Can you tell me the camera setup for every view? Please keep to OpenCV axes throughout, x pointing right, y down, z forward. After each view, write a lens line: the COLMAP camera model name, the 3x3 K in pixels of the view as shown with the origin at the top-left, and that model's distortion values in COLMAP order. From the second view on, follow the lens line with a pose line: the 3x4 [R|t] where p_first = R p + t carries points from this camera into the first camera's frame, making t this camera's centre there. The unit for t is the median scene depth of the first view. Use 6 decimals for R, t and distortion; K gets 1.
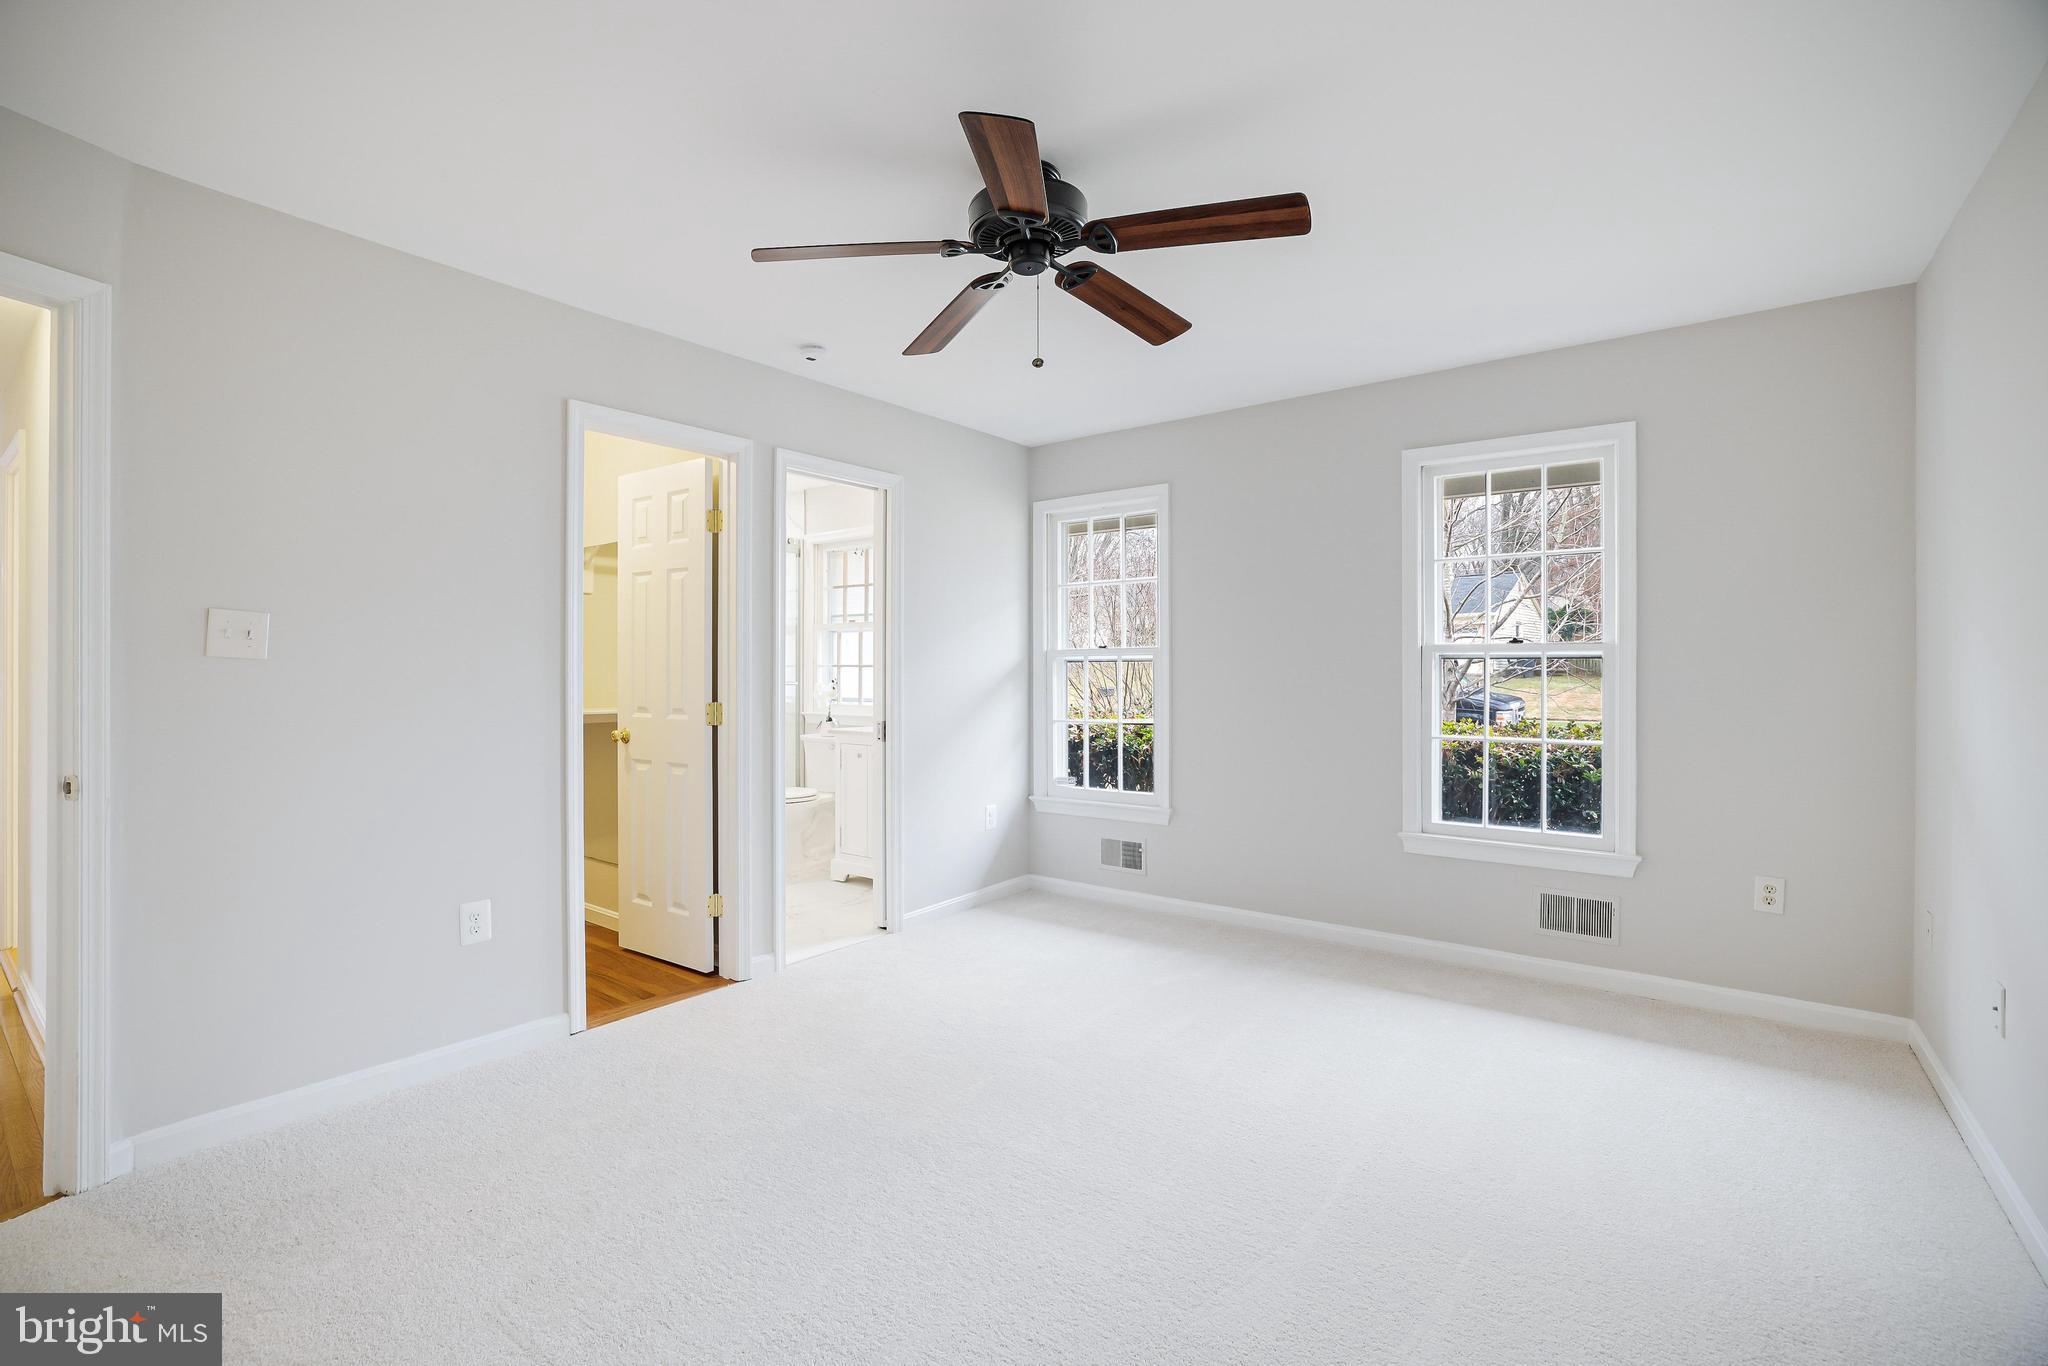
lens RADIAL K [[905.6, 0, 1006.4], [0, 905.6, 669.6], [0, 0, 1]] dist [-0.051830, 0.021695]
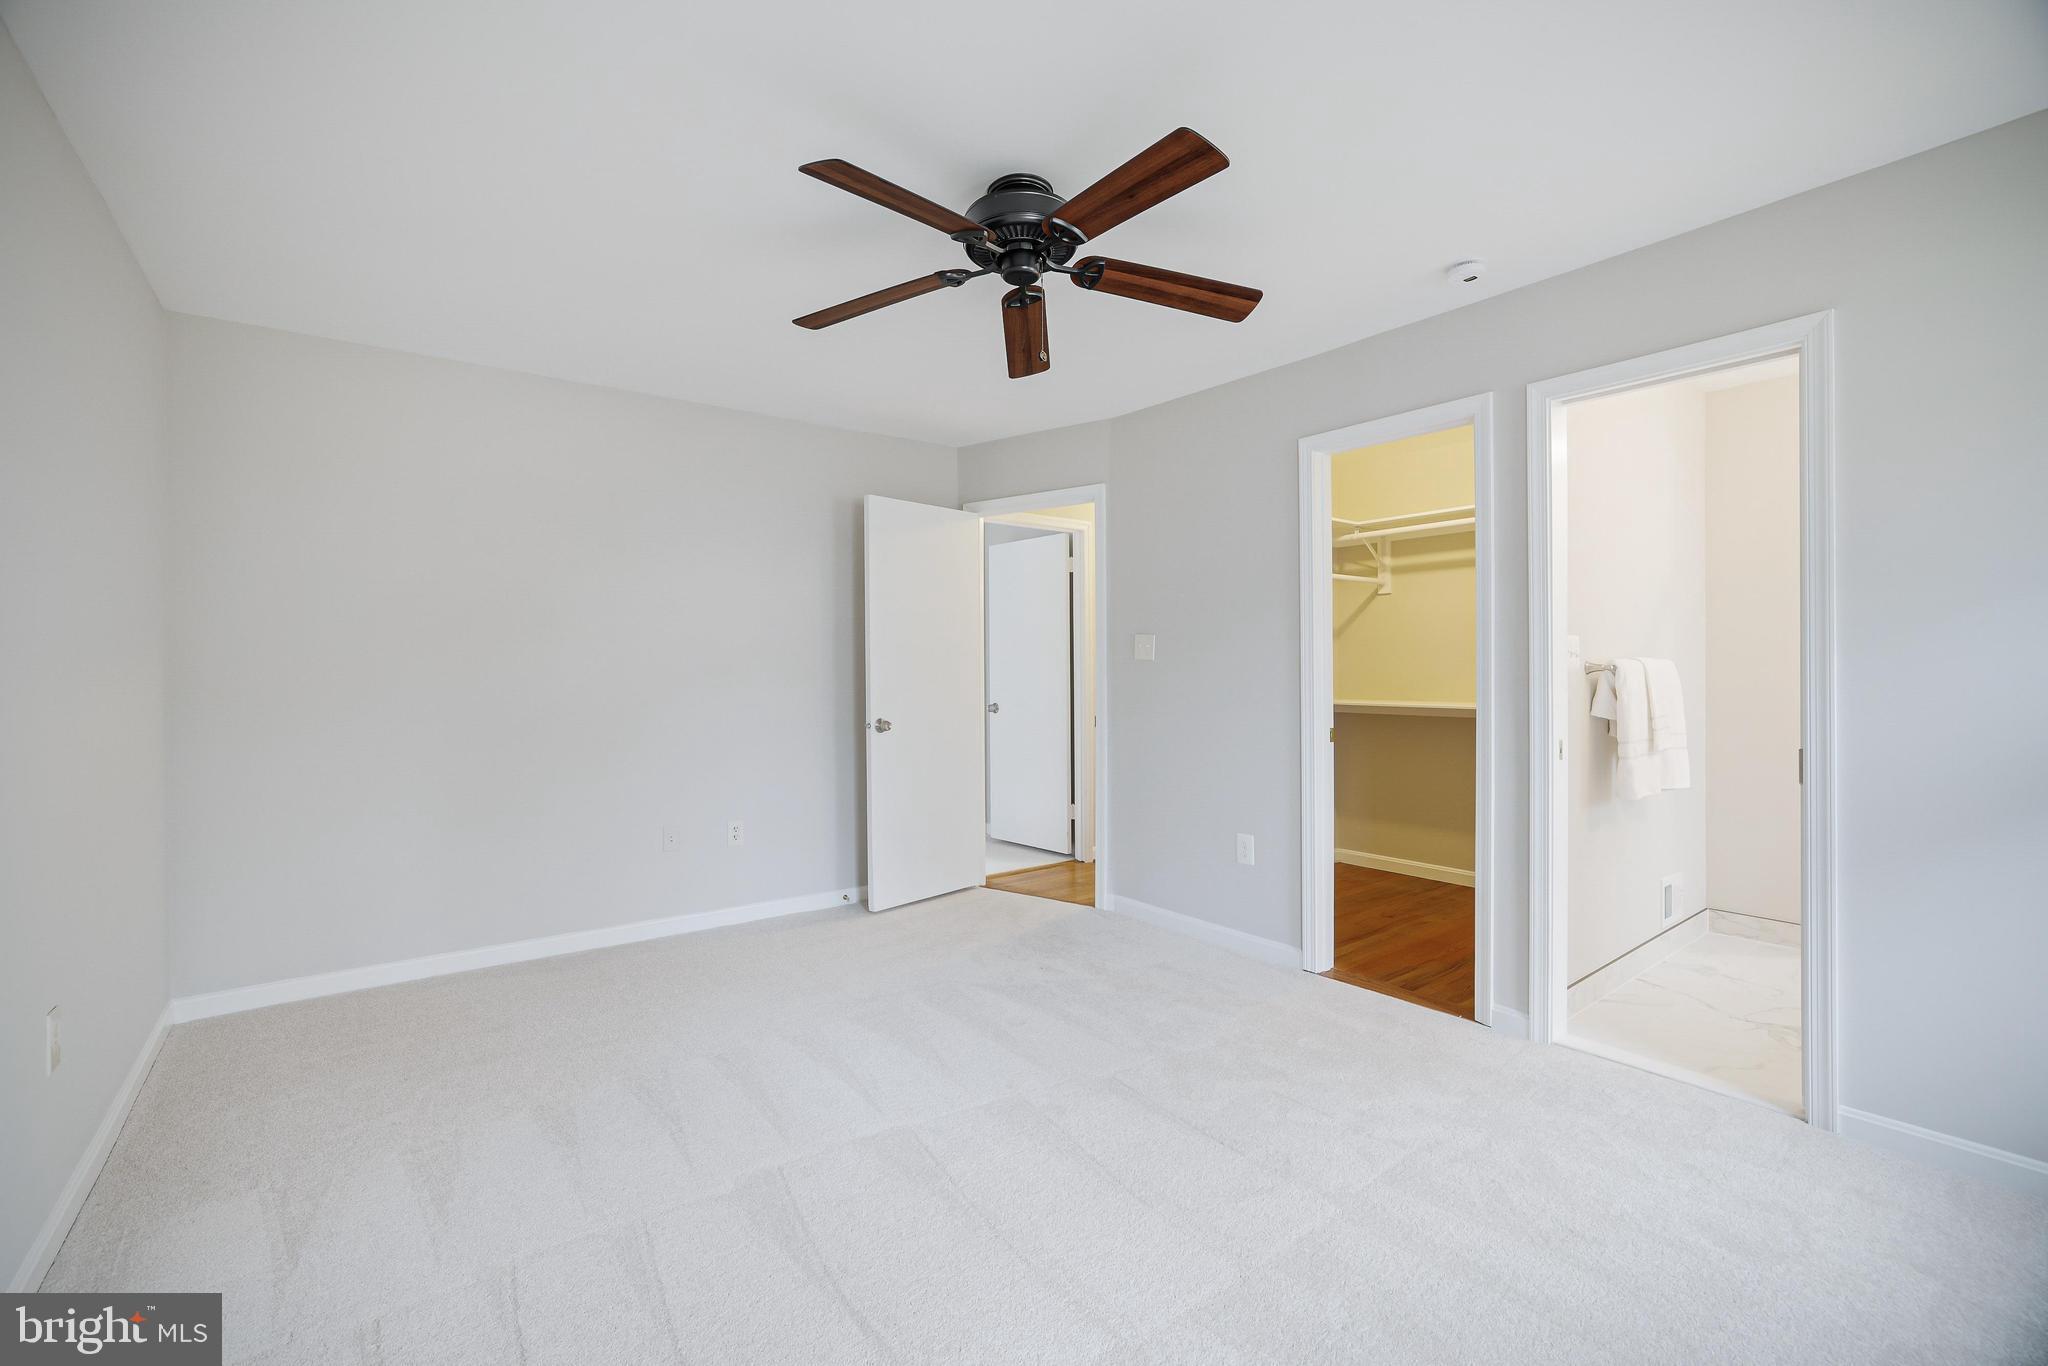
lens RADIAL K [[905.6, 0, 1006.4], [0, 905.6, 669.6], [0, 0, 1]] dist [-0.051830, 0.021695]
pose [[-0.286877, -0.001409, -0.957967, 0.754438], [0.008119, 0.999959, -0.003902, 0.006707], [0.957933, -0.008897, -0.286853, 0.930776]]
